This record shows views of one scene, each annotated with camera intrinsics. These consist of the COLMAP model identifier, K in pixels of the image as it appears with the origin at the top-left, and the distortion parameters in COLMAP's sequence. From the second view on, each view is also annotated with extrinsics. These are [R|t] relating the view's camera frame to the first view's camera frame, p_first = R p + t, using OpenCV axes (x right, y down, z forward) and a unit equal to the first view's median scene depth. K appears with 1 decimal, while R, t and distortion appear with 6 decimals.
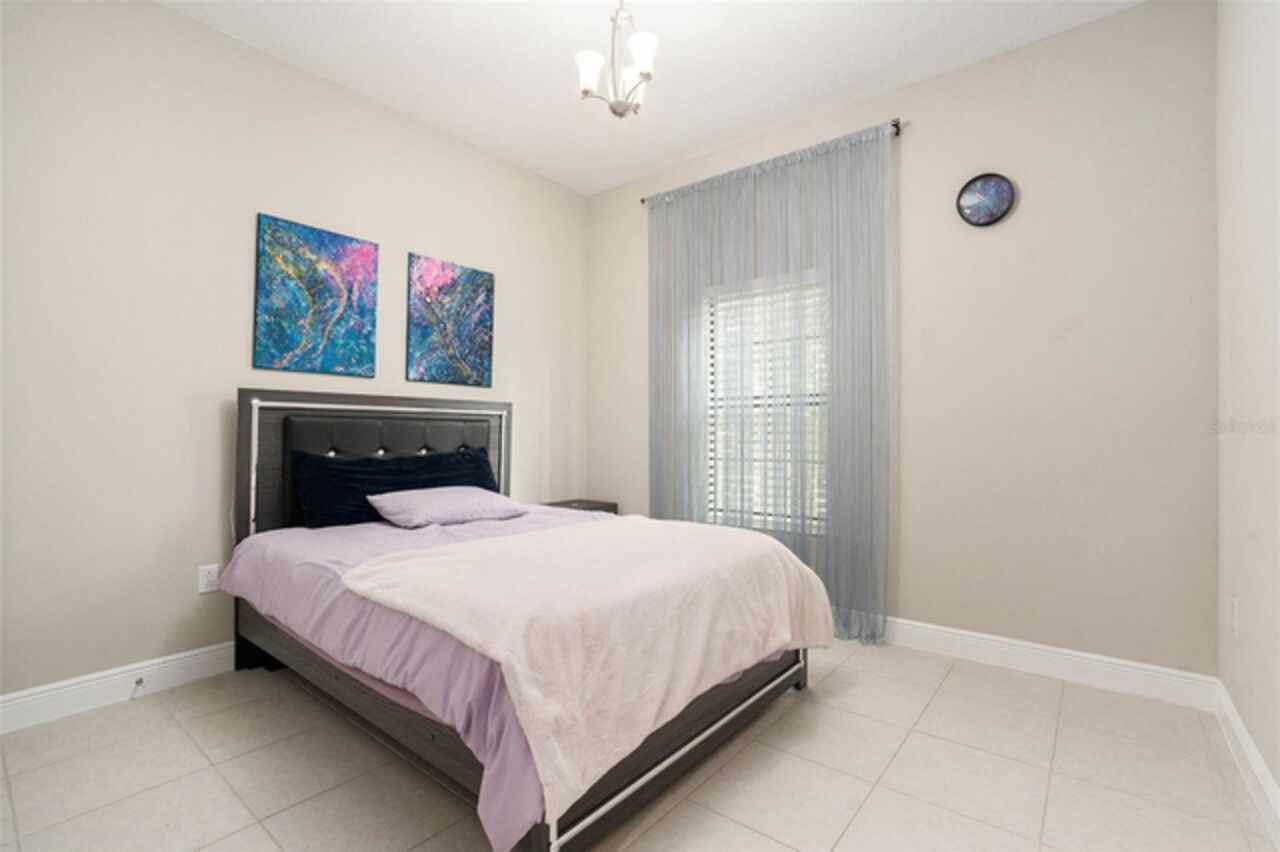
lens RADIAL K [[587.9, 0, 646.8], [0, 587.9, 426.8], [0, 0, 1]] dist [0.002949, 0.000369]
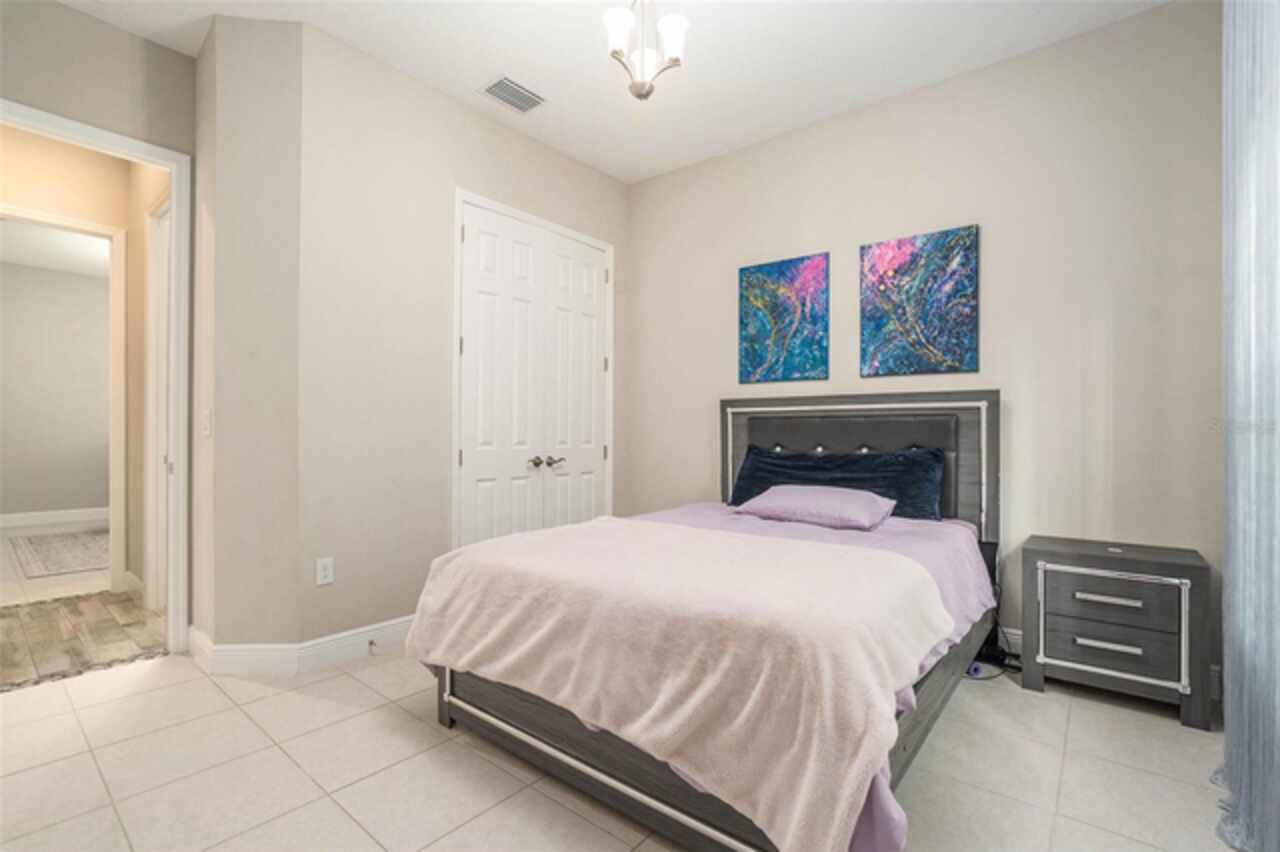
lens RADIAL K [[587.9, 0, 648.5], [0, 587.9, 427.9], [0, 0, 1]] dist [0.002949, 0.000369]
pose [[0.031223, -0.008419, -0.999477, 0.558087], [0.011480, 0.999902, -0.008064, 0.009290], [0.999447, -0.011222, 0.031317, 0.611766]]
